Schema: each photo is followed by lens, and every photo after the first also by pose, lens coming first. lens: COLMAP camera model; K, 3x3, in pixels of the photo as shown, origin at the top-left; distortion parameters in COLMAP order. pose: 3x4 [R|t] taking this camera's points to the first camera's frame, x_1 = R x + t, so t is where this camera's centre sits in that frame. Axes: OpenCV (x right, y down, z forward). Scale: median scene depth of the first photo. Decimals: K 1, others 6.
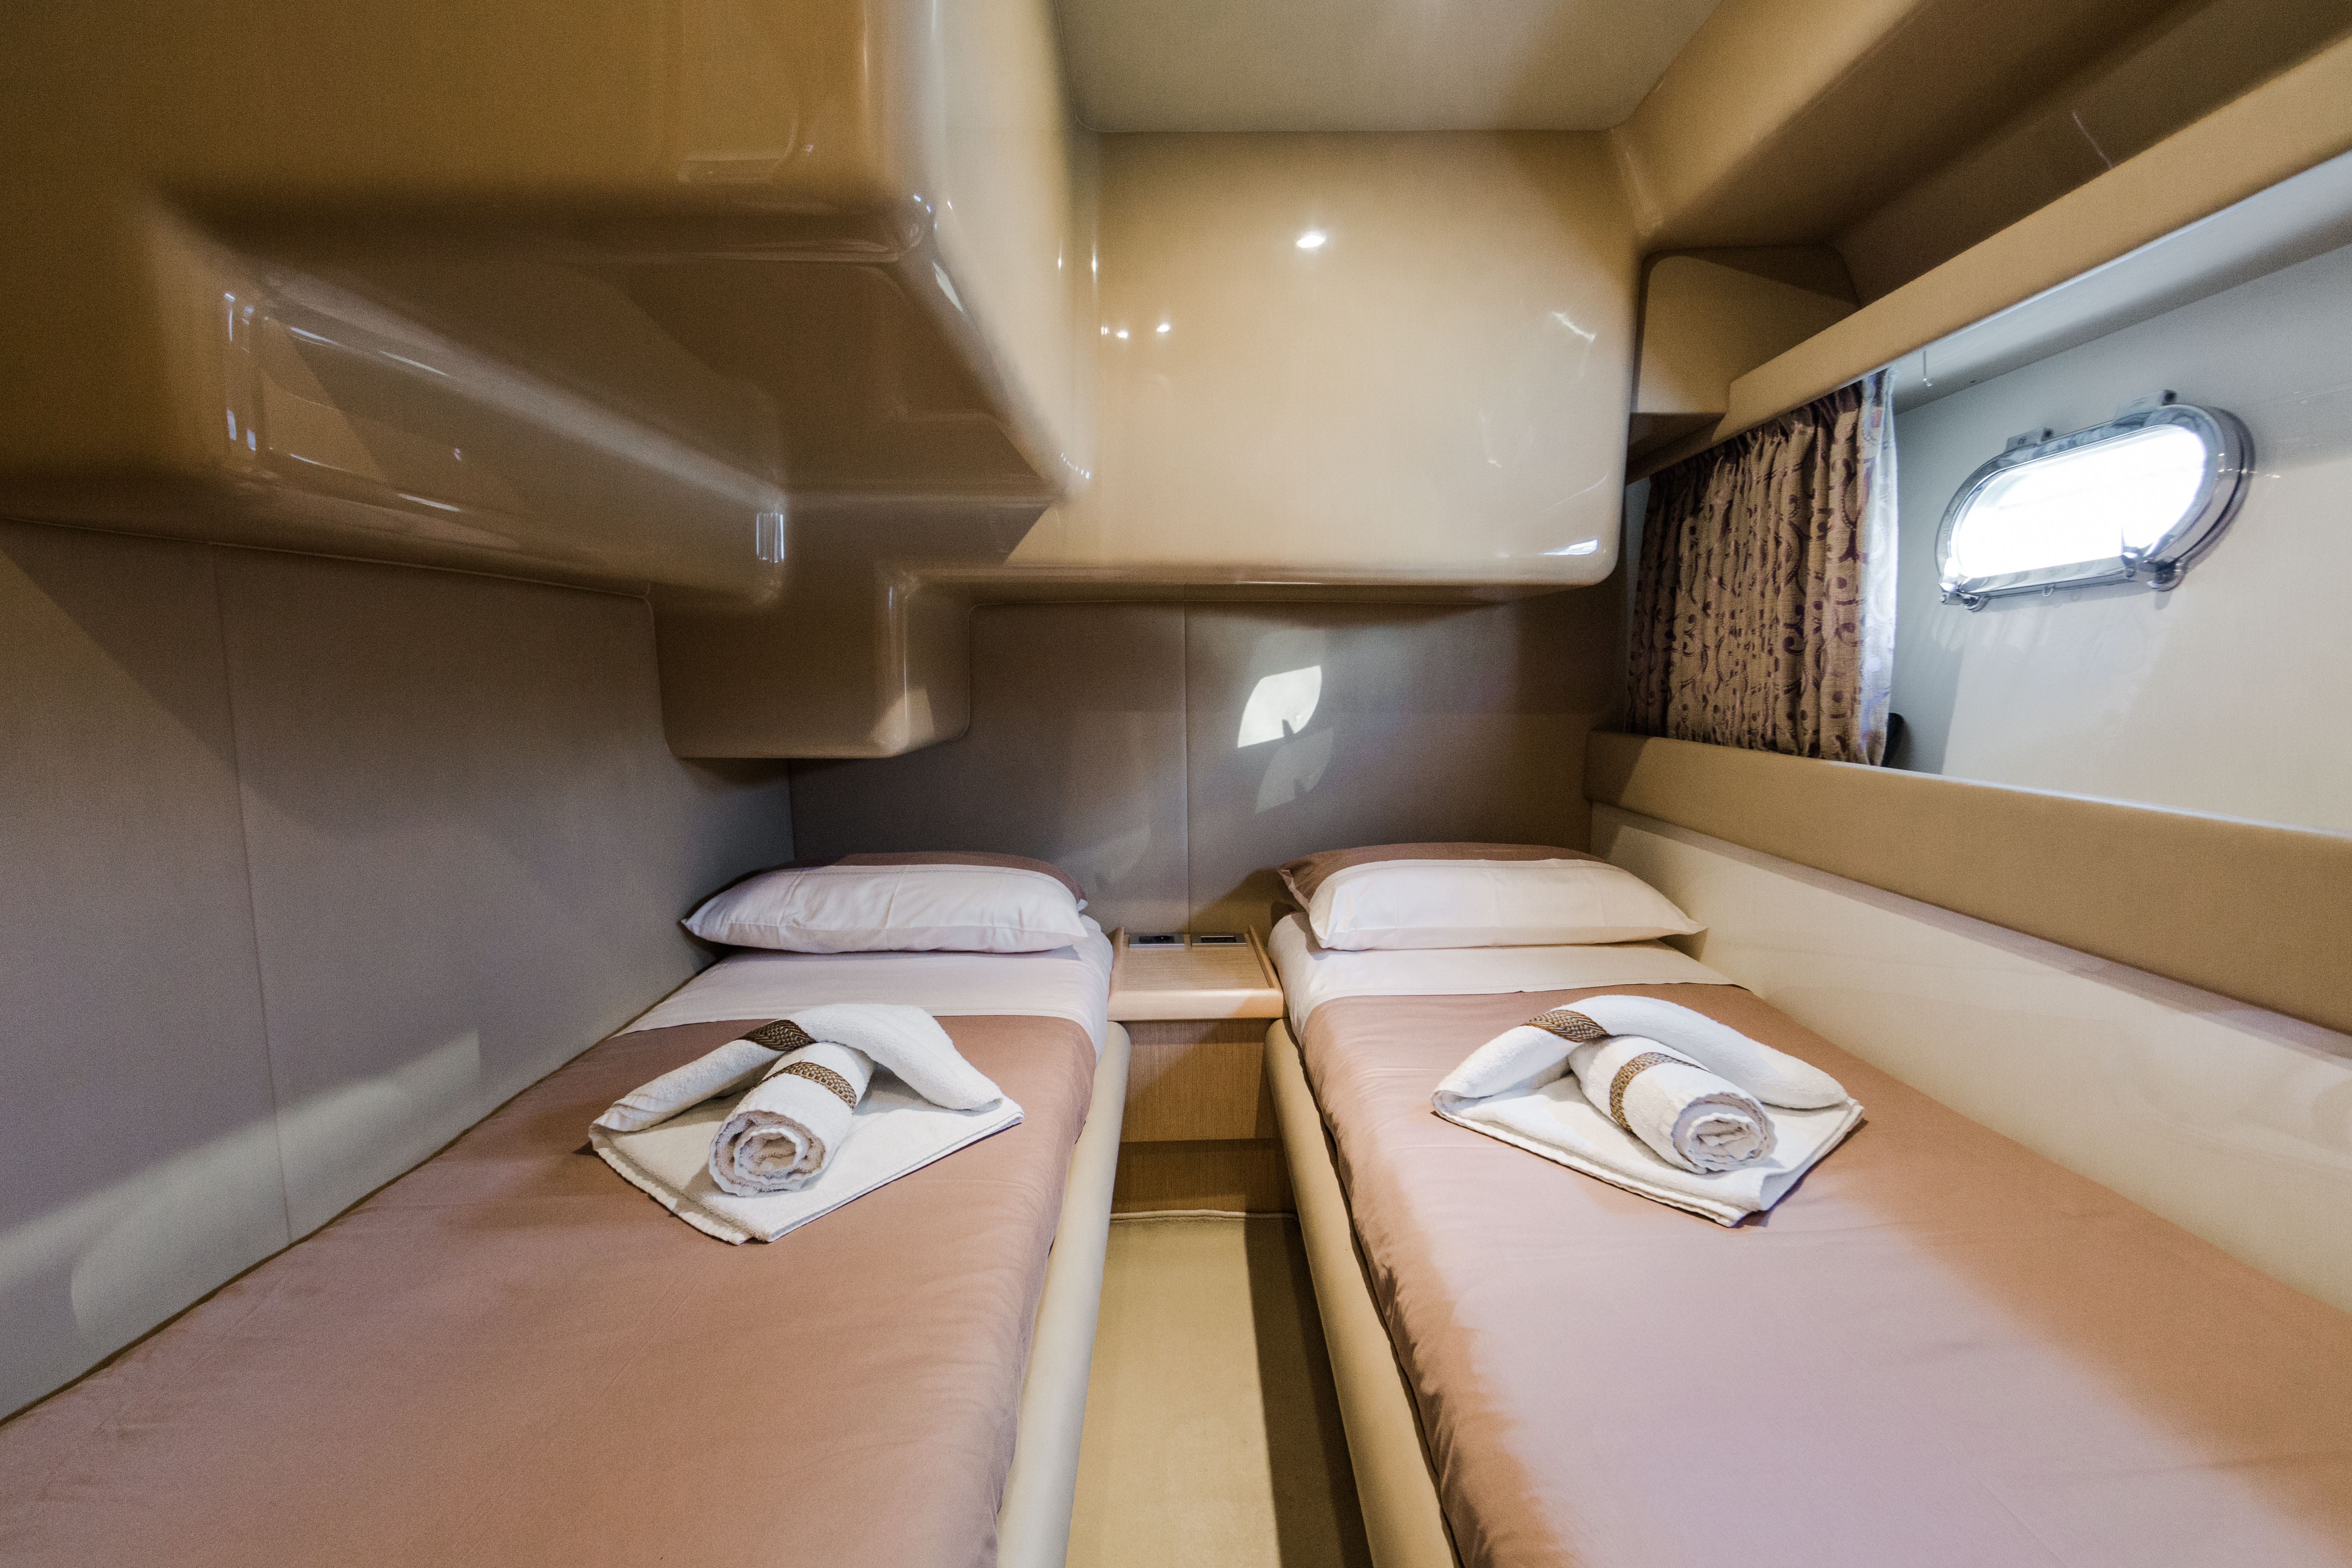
lens RADIAL K [[940.3, 0, 1185.5], [0, 940.3, 786.6], [0, 0, 1]] dist [-0.002448, -0.000709]
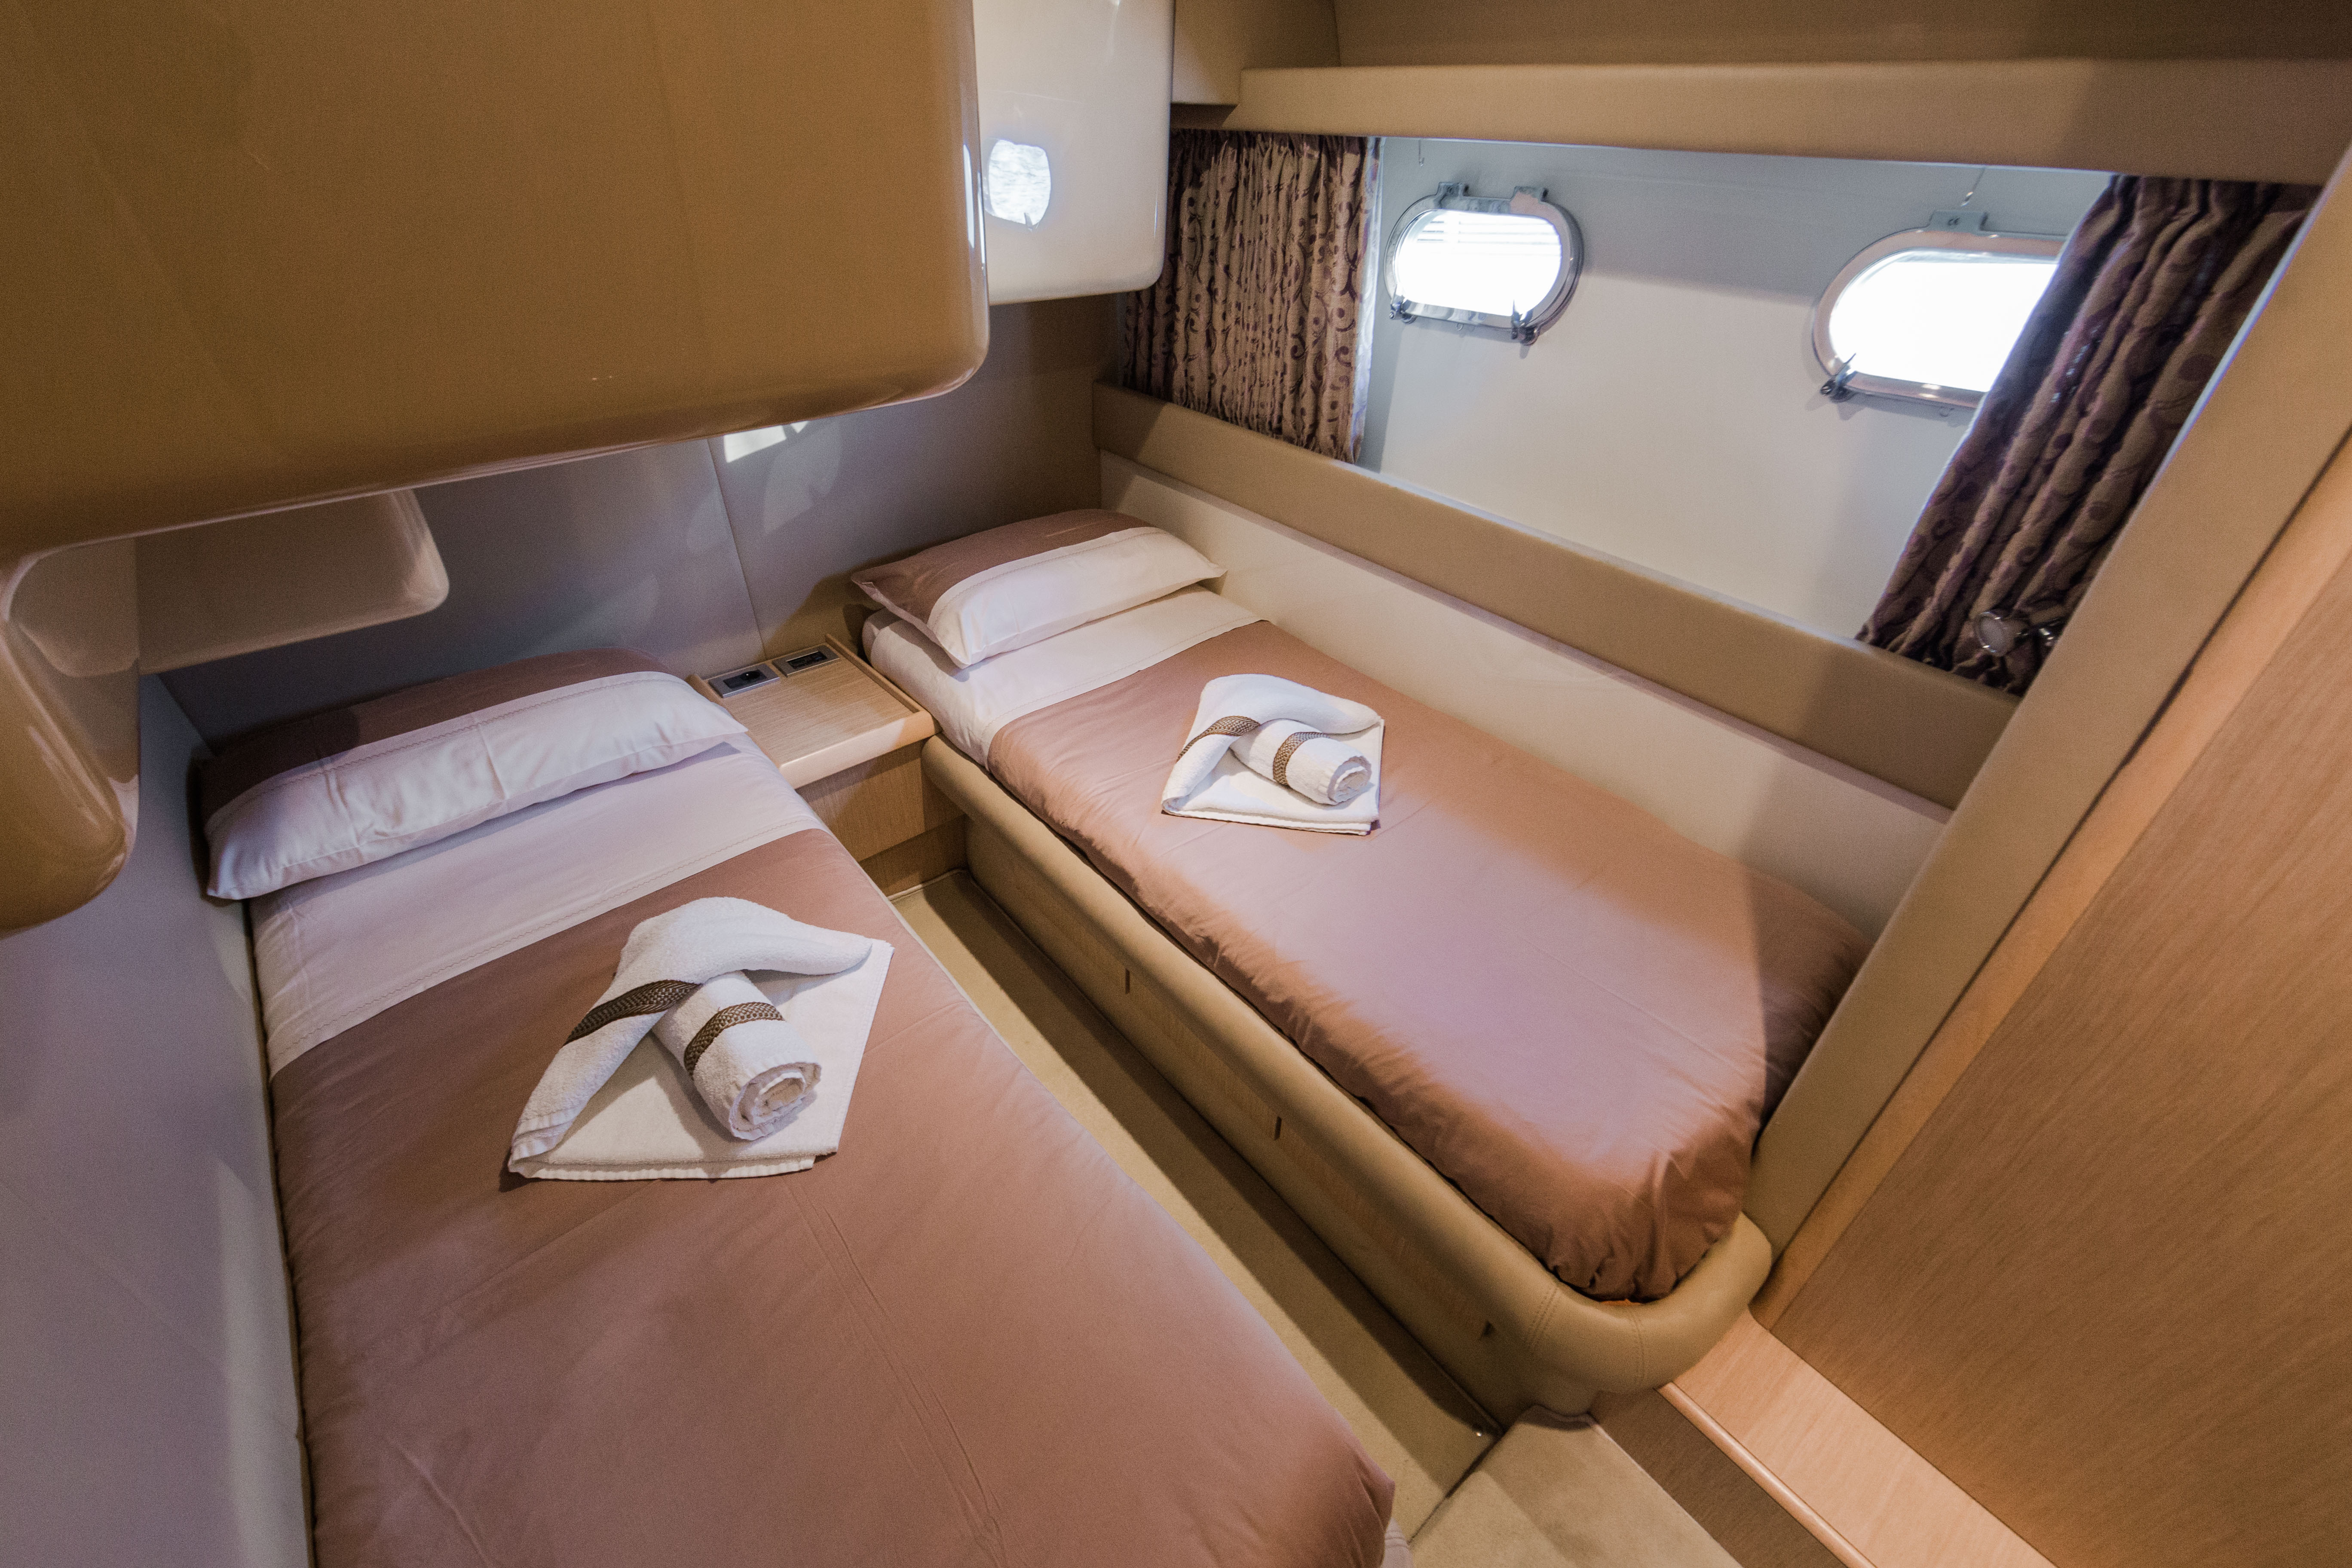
lens RADIAL K [[940.3, 0, 1185.5], [0, 940.3, 786.6], [0, 0, 1]] dist [-0.002448, -0.000709]
pose [[0.778518, -0.353179, 0.518820, -0.315590], [0.057902, 0.863535, 0.500954, -0.287037], [-0.624946, -0.359961, 0.692727, 0.026116]]
